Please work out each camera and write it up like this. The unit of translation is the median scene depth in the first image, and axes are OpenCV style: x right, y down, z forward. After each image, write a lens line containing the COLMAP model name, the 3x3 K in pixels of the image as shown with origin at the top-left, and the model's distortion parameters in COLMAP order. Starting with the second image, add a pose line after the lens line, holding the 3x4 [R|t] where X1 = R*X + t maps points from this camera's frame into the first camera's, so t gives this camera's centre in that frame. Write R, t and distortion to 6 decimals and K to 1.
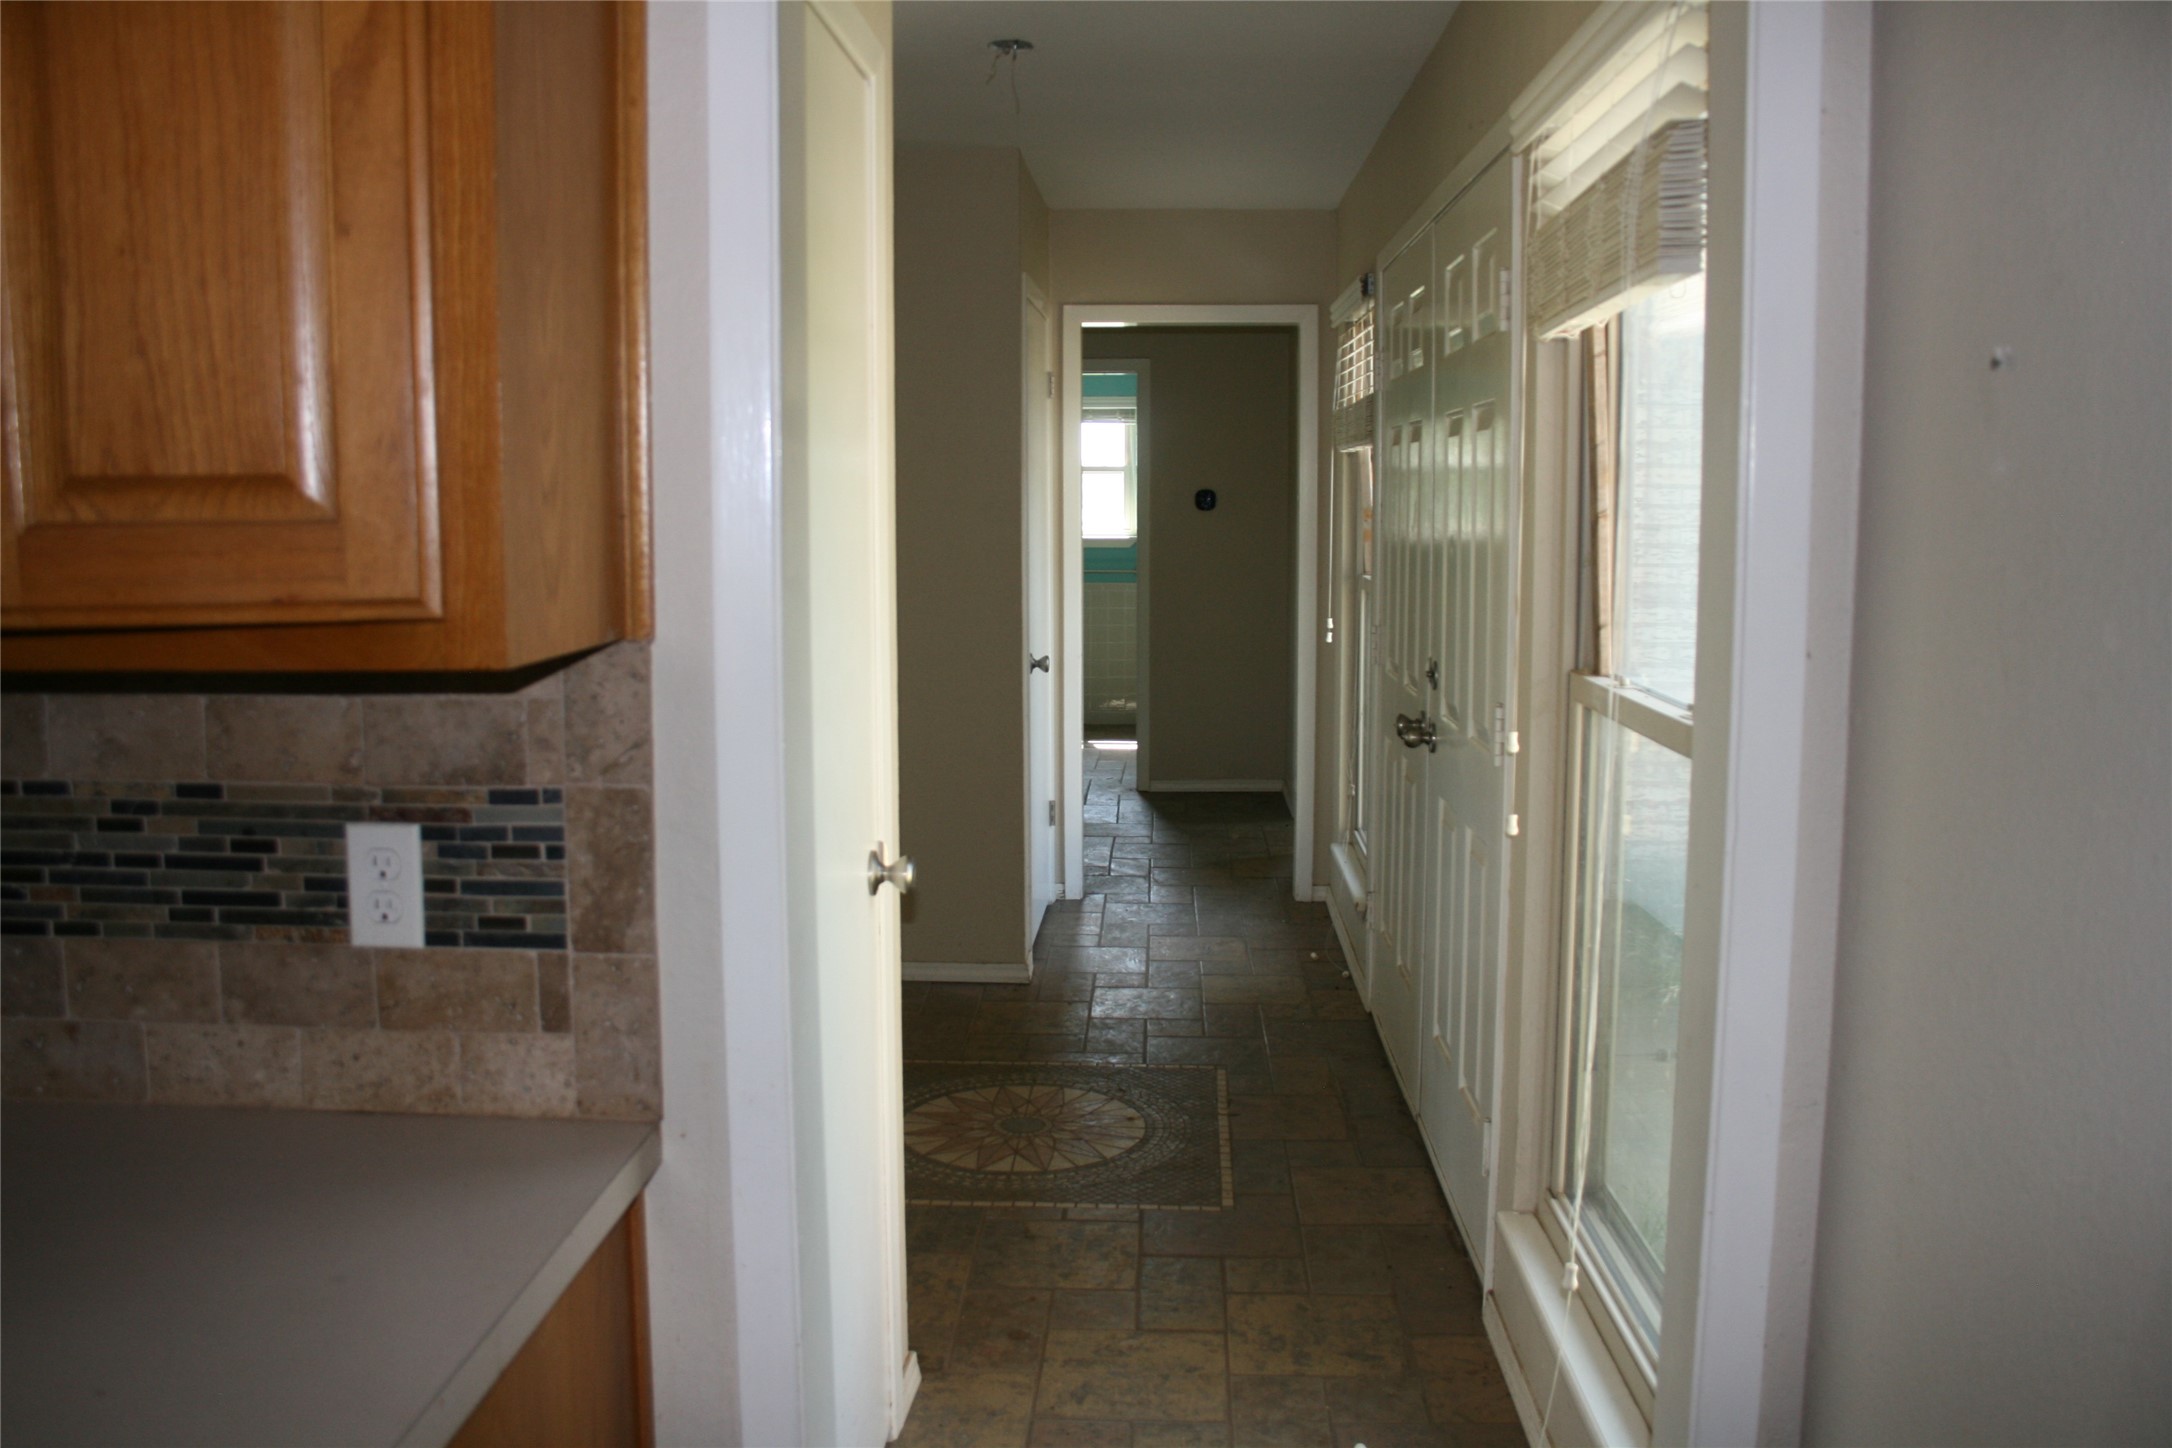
lens RADIAL K [[1823.4, 0, 1087.3], [0, 1823.4, 708.4], [0, 0, 1]] dist [-0.157481, 0.135789]
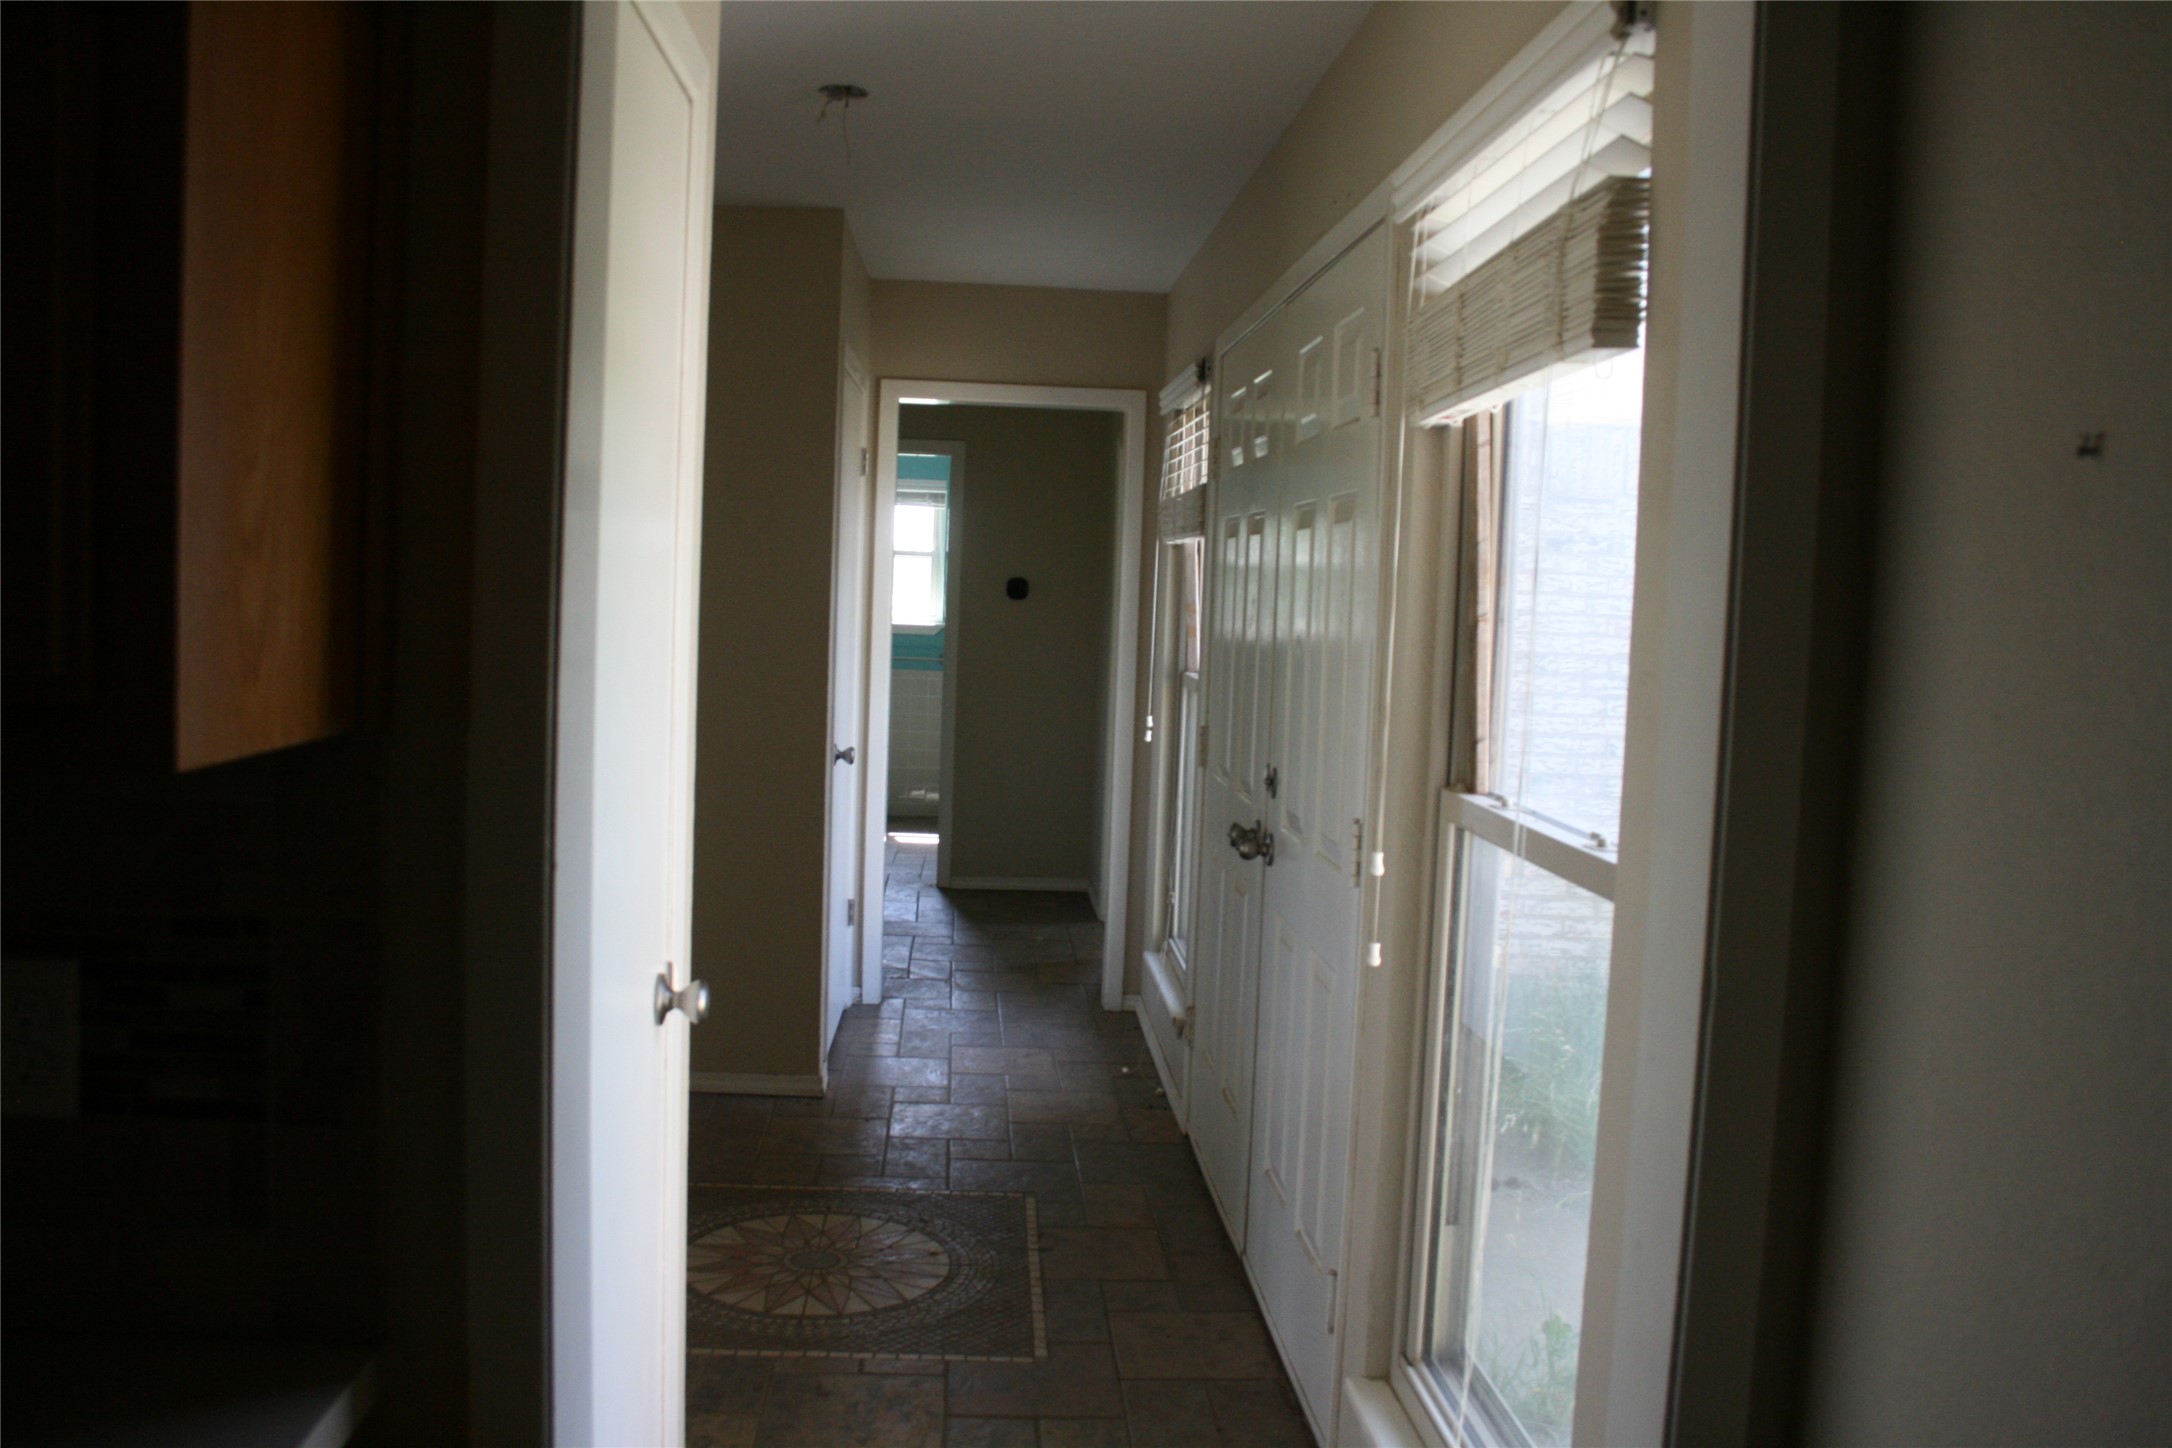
lens RADIAL K [[1823.4, 0, 1087.3], [0, 1823.4, 708.4], [0, 0, 1]] dist [-0.157481, 0.135789]
pose [[0.993172, 0.032778, 0.111961, -0.009652], [-0.027293, 0.998367, -0.050177, -0.006415], [-0.113423, 0.046779, 0.992445, 0.069584]]
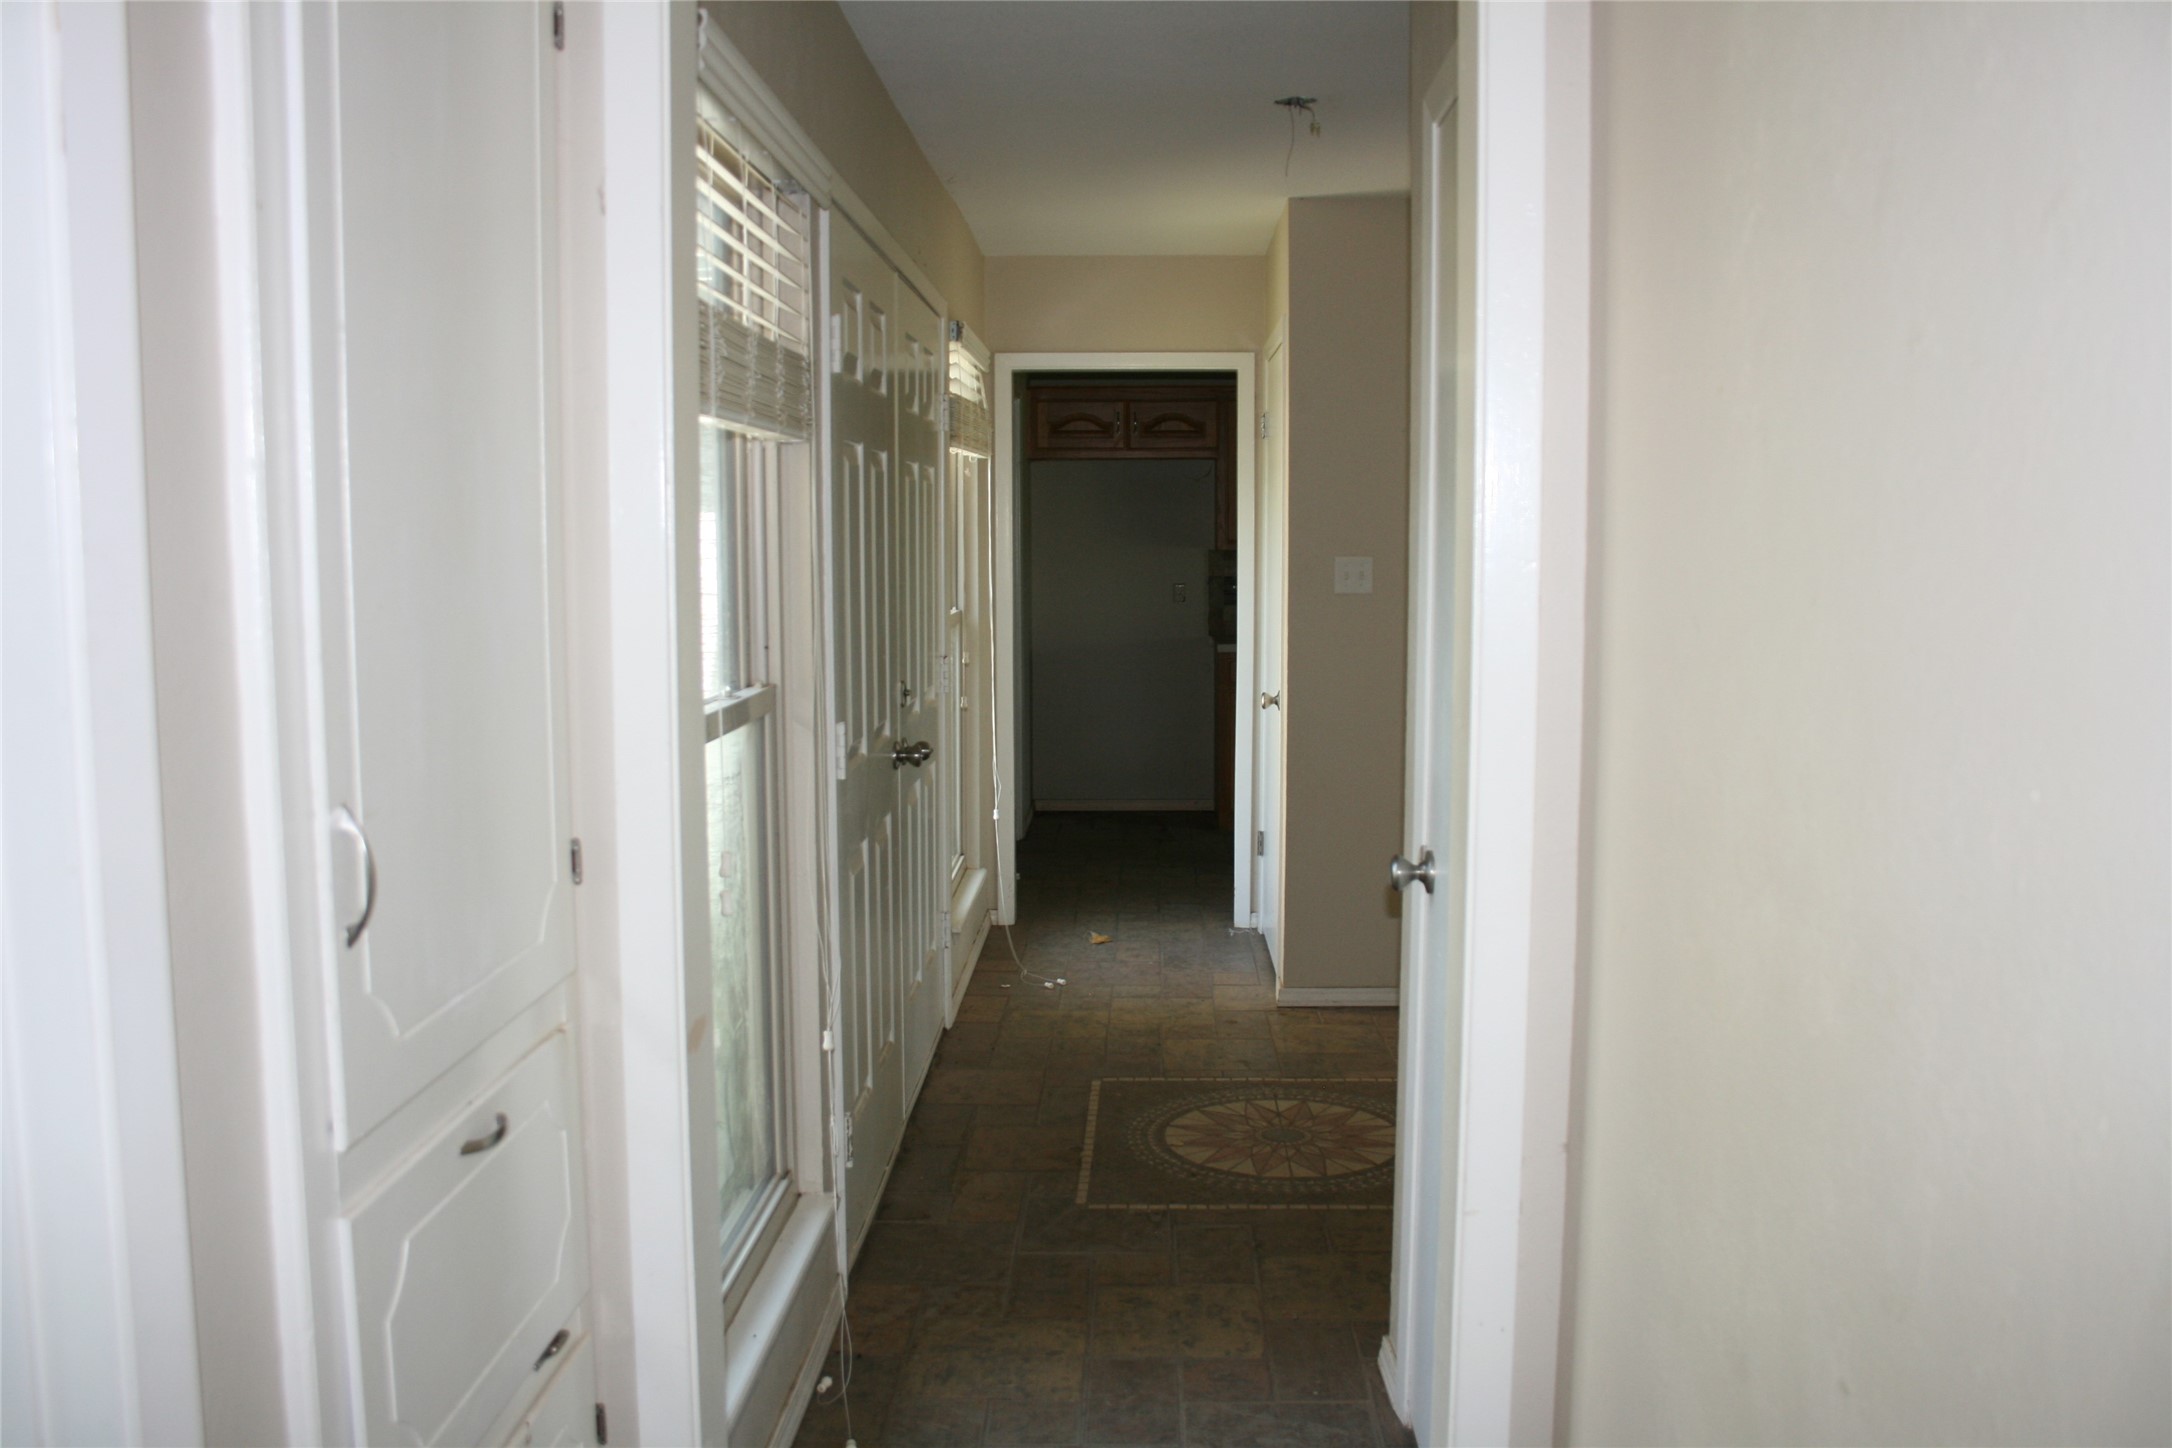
lens RADIAL K [[1823.4, 0, 1087.3], [0, 1823.4, 708.4], [0, 0, 1]] dist [-0.157481, 0.135789]
pose [[-0.999905, 0.003869, -0.013224, 0.087199], [0.000965, 0.977070, 0.212917, -0.223651], [0.013745, 0.212884, -0.976981, 1.911666]]
